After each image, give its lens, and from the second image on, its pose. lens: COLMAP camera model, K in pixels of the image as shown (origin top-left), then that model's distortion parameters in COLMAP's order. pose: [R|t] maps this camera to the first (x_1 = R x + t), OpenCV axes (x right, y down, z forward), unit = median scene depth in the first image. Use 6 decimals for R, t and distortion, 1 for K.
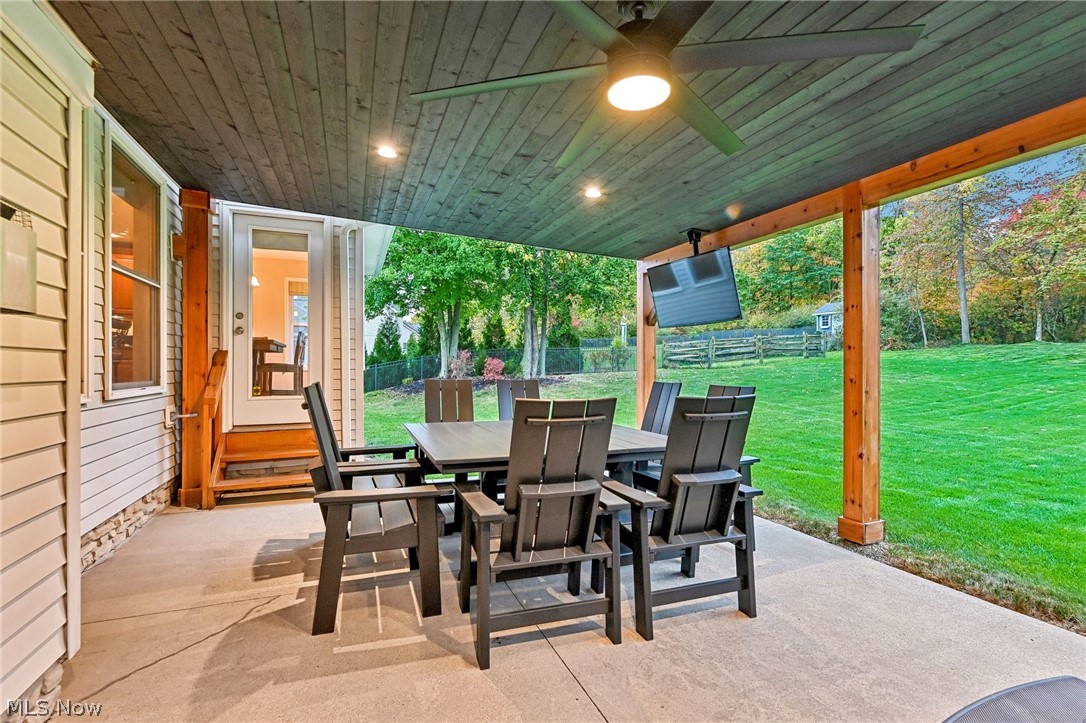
lens RADIAL K [[494.8, 0, 543.6], [0, 494.8, 366.5], [0, 0, 1]] dist [-0.000648, -0.000745]
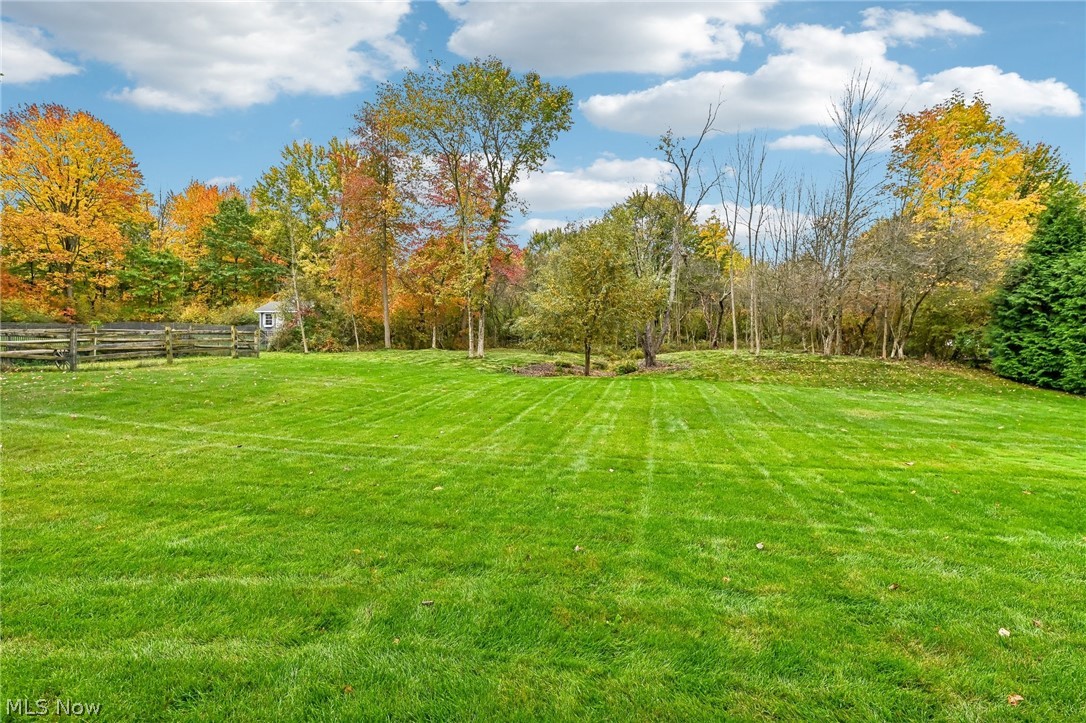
lens RADIAL K [[494.8, 0, 544.4], [0, 494.8, 366.2], [0, 0, 1]] dist [-0.000648, -0.000745]
pose [[0.532677, 0.004297, 0.846308, 0.092780], [-0.000855, 0.999989, -0.004539, -0.000069], [-0.846318, 0.001694, 0.532675, 0.098157]]
